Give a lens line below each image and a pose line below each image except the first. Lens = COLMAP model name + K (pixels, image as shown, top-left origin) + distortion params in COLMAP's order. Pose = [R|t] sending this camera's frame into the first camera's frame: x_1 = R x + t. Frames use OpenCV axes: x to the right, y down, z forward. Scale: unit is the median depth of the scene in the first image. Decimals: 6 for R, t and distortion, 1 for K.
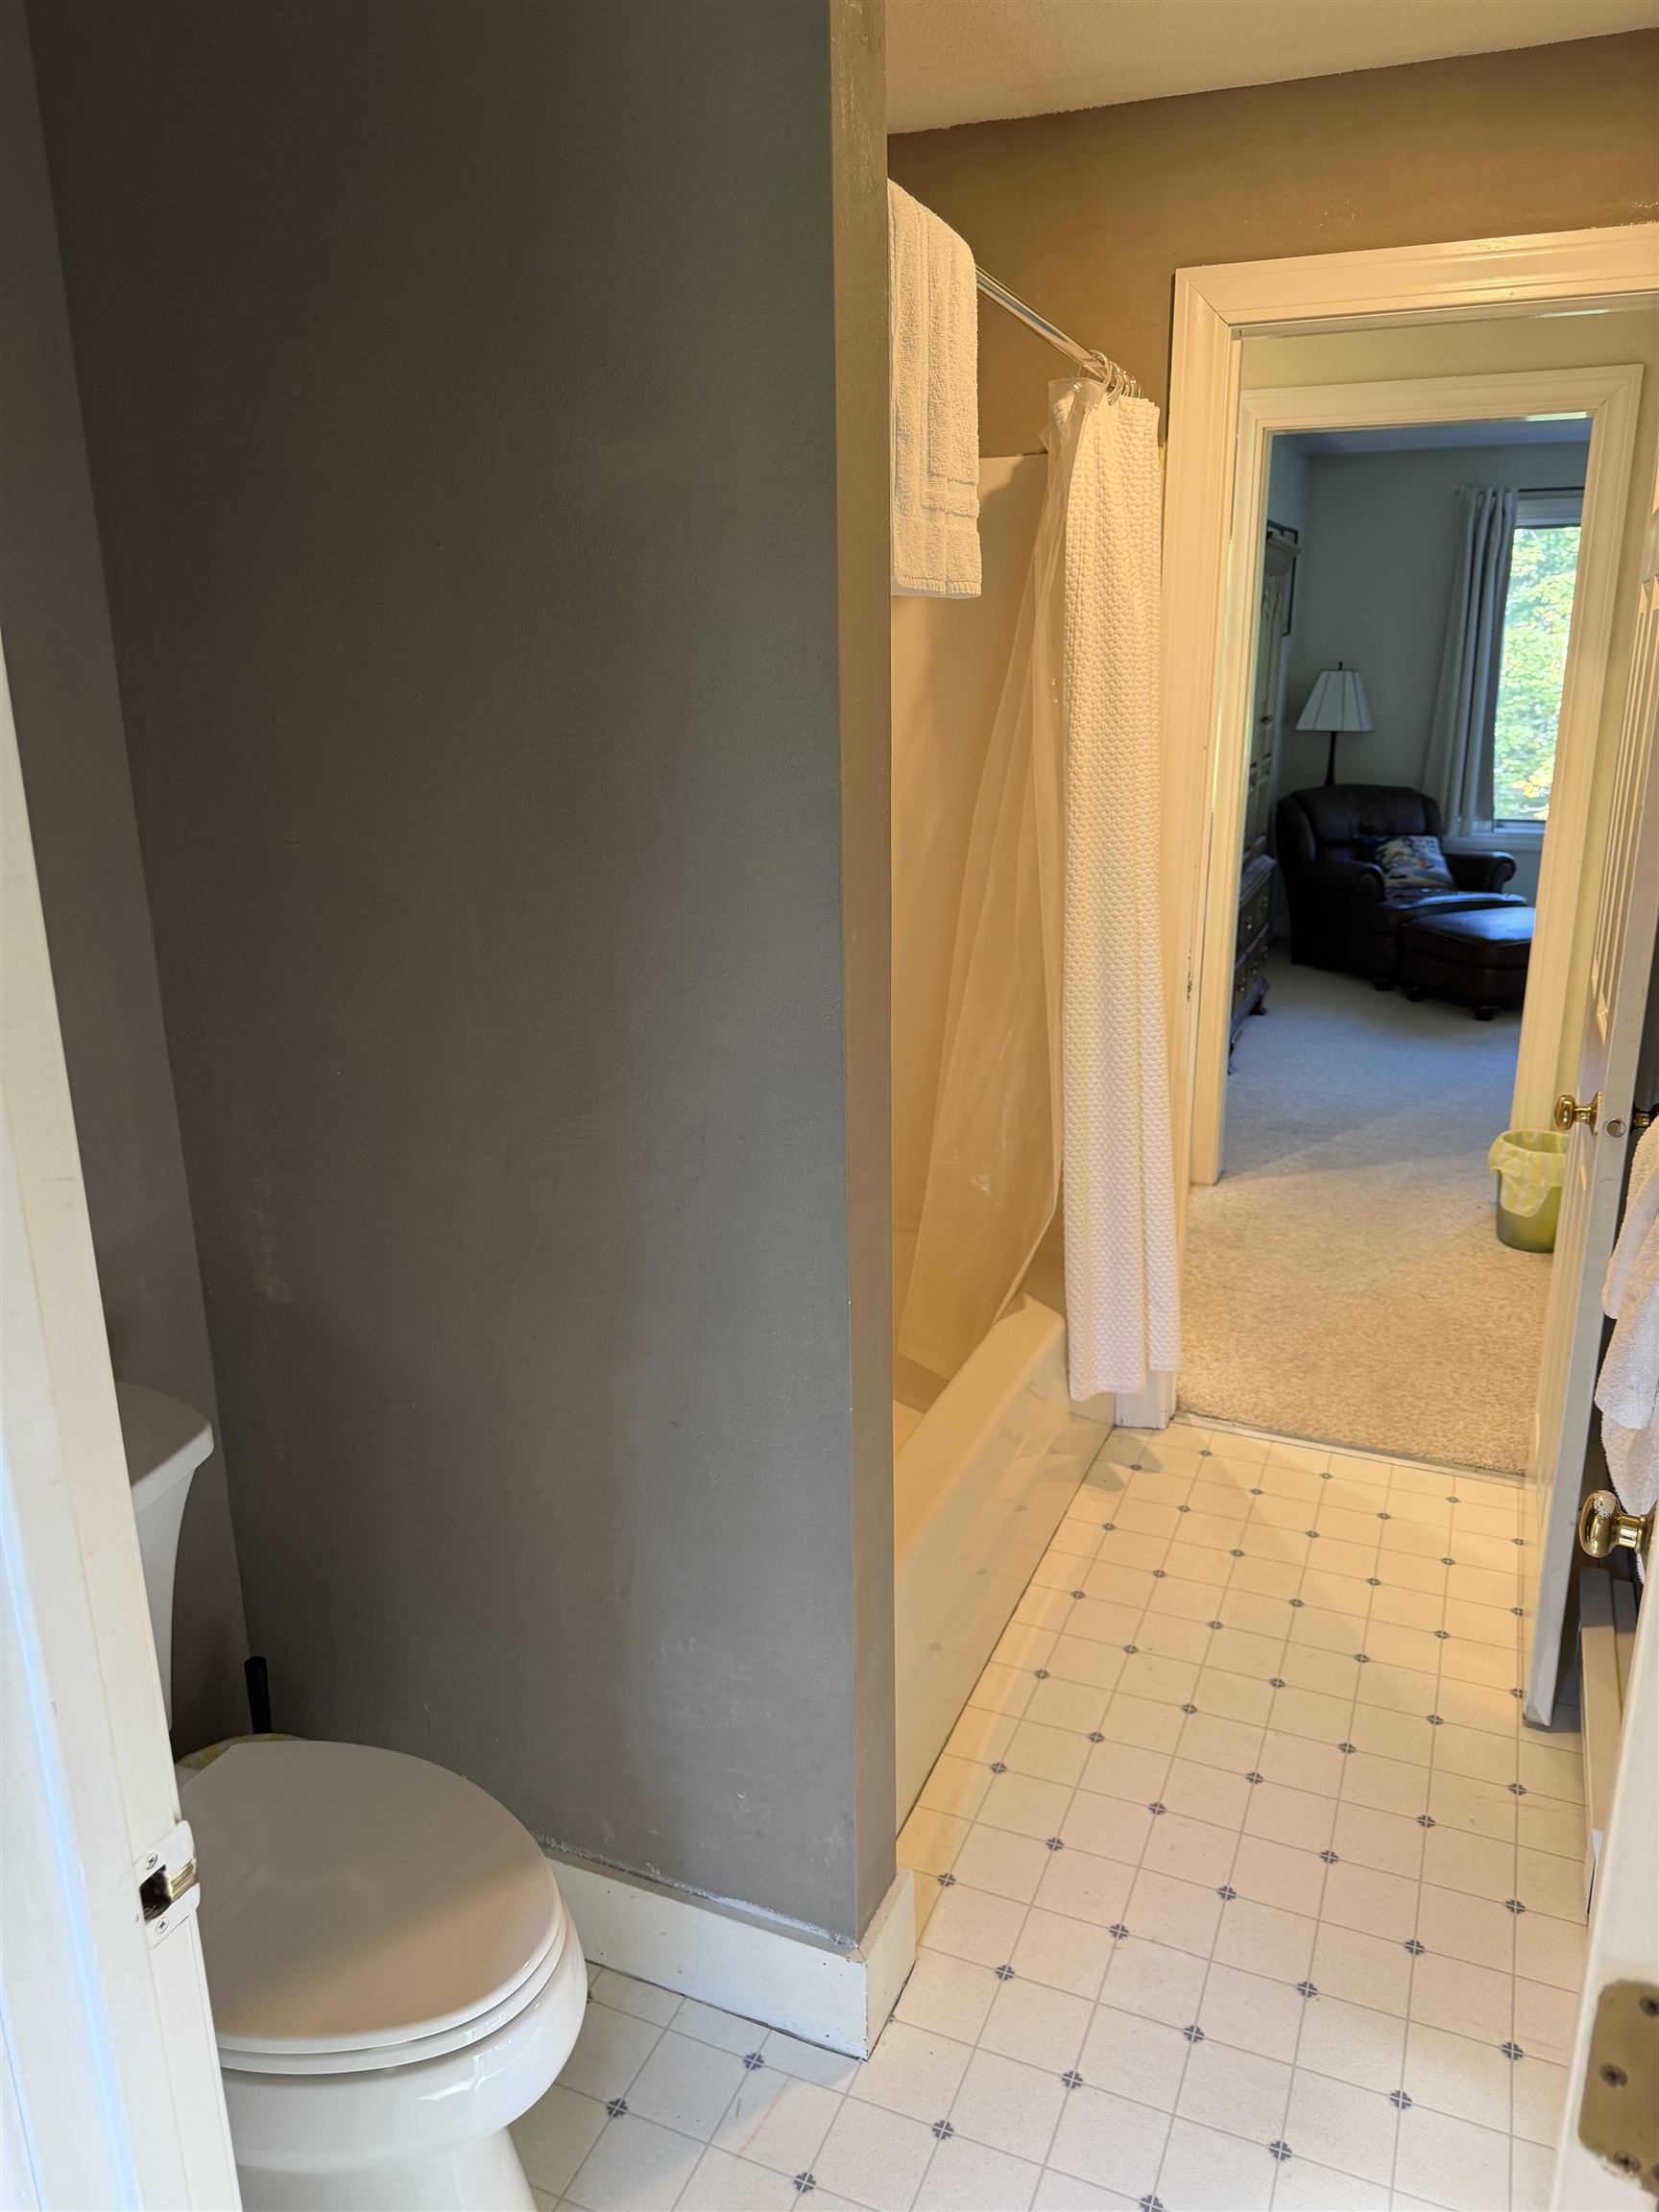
lens RADIAL K [[1562.0, 0, 805.9], [0, 1562.0, 1099.9], [0, 0, 1]] dist [0.060354, -0.080637]
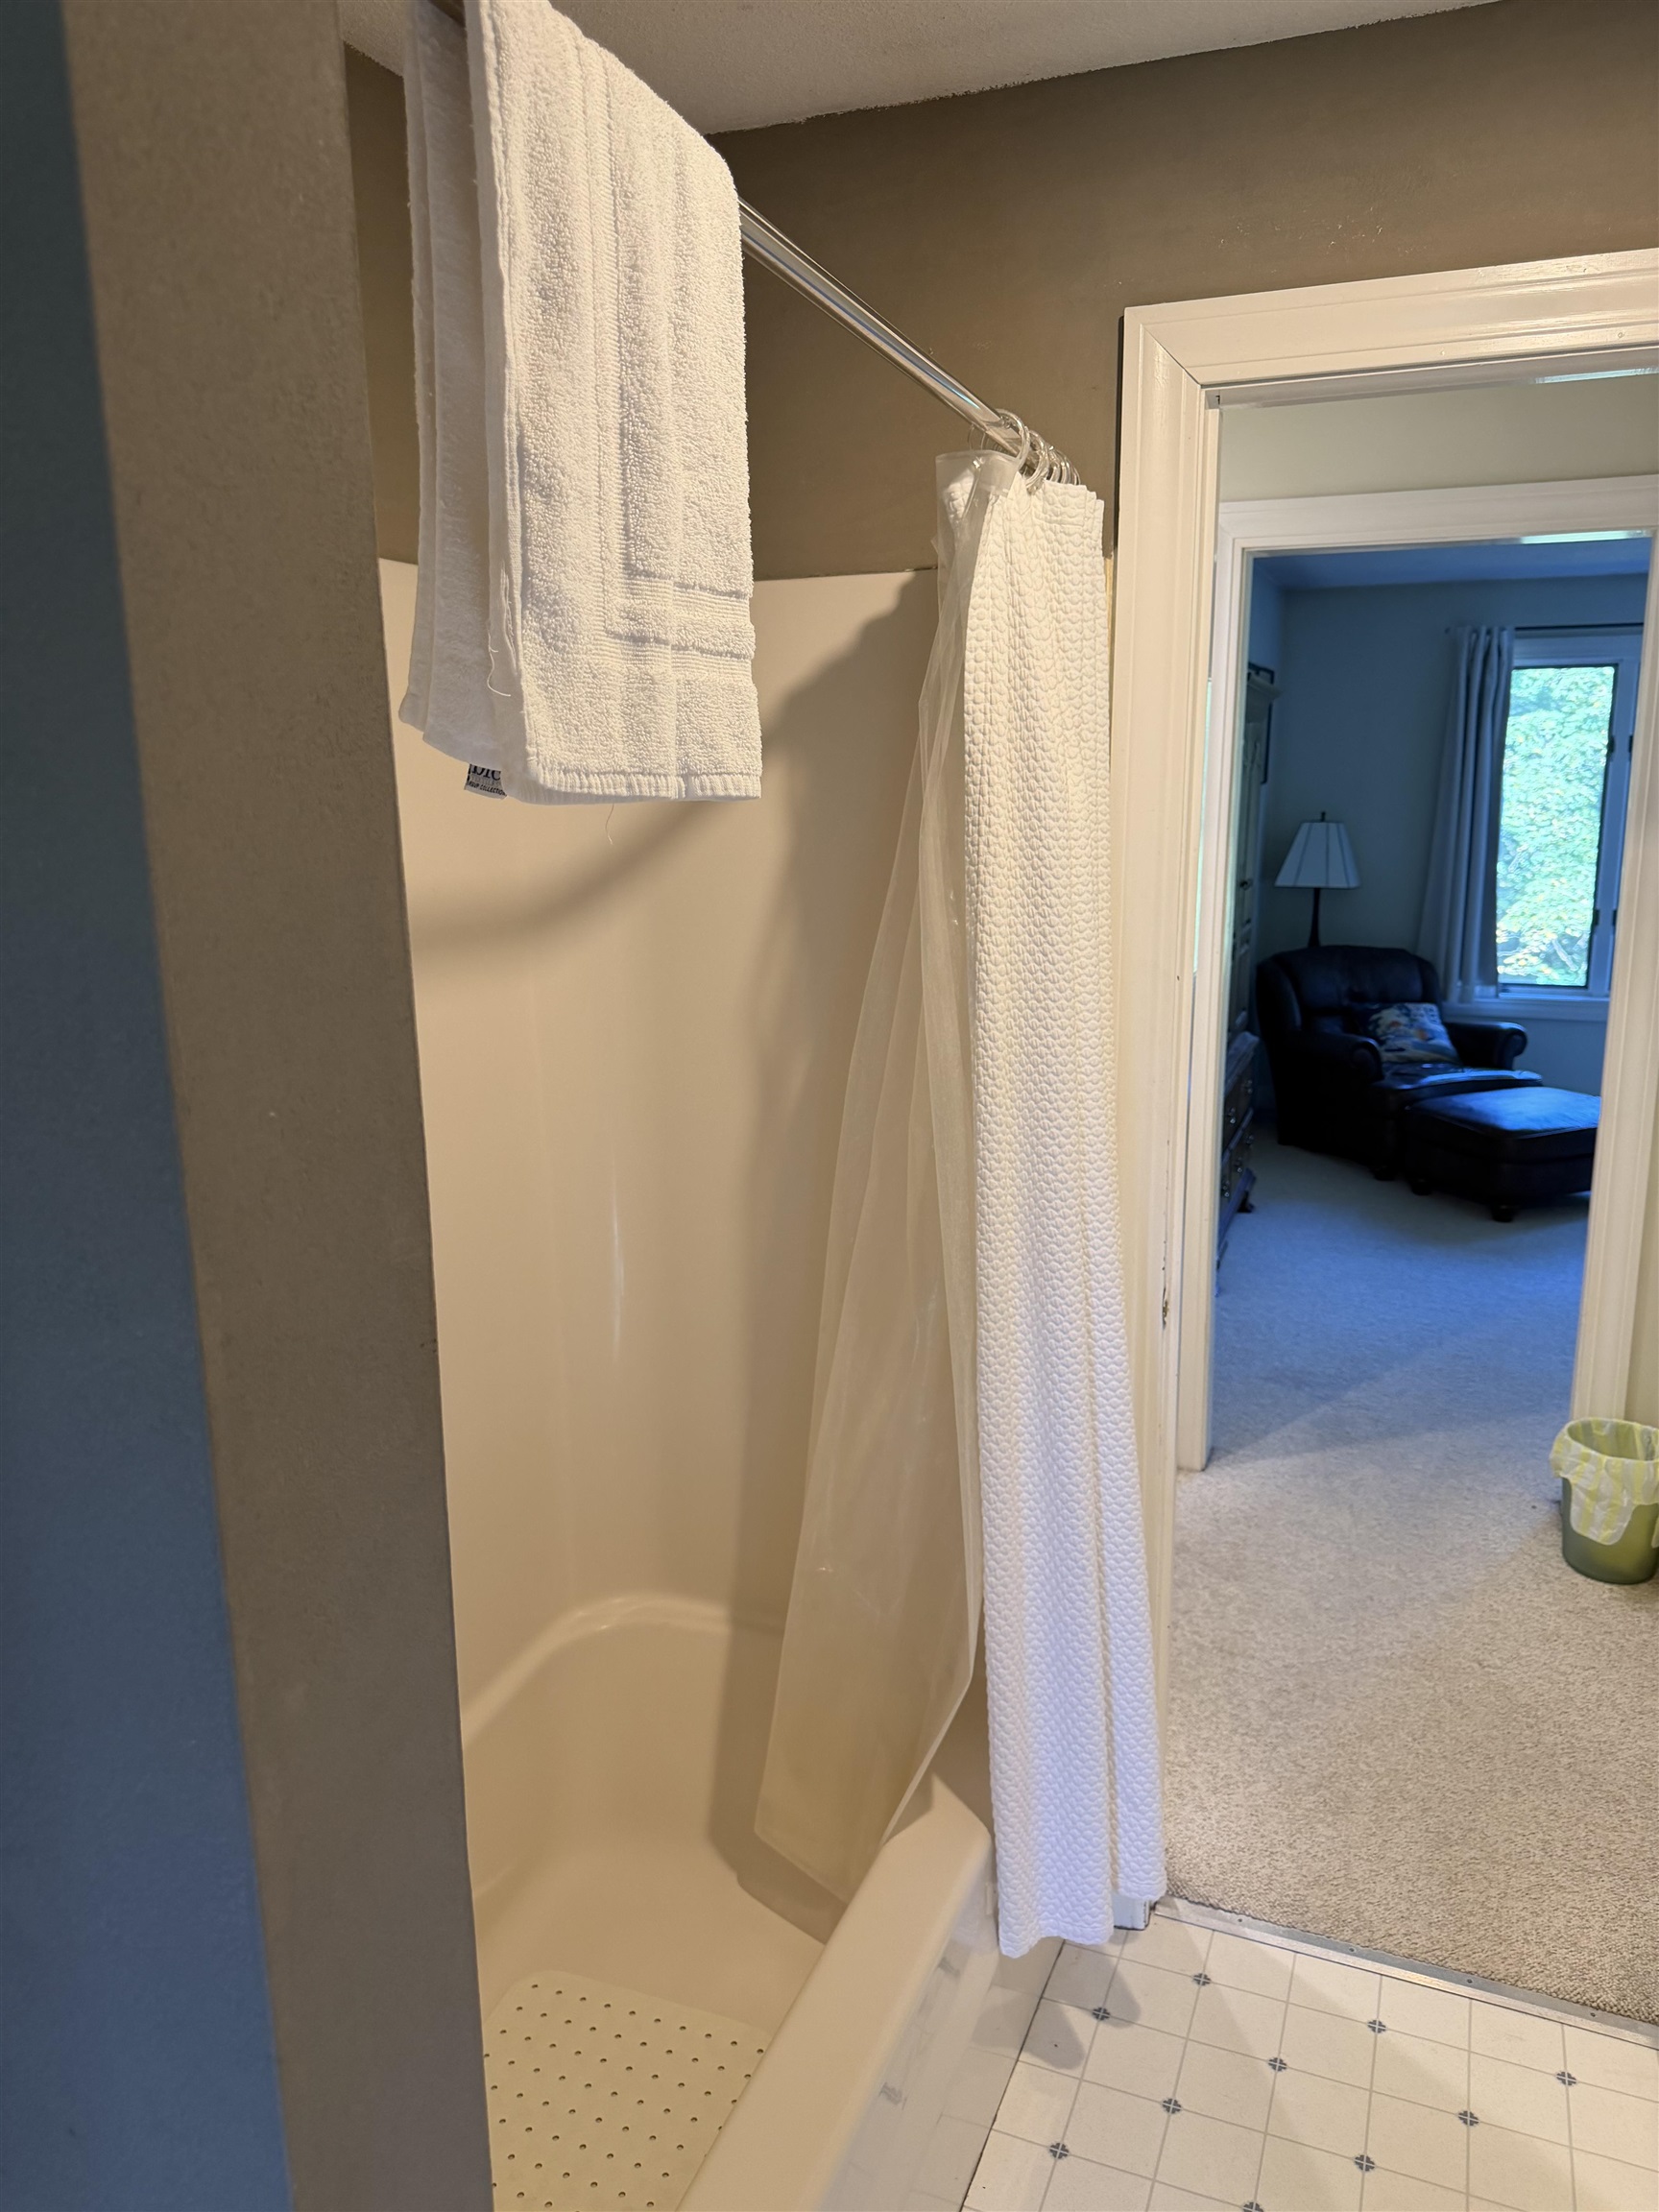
lens RADIAL K [[1562.0, 0, 825.9], [0, 1562.0, 1105.9], [0, 0, 1]] dist [0.060354, -0.080637]
pose [[0.999673, -0.001125, 0.025549, 0.073713], [0.002999, 0.997297, -0.073420, -0.108963], [-0.025397, 0.073472, 0.996974, 0.292266]]
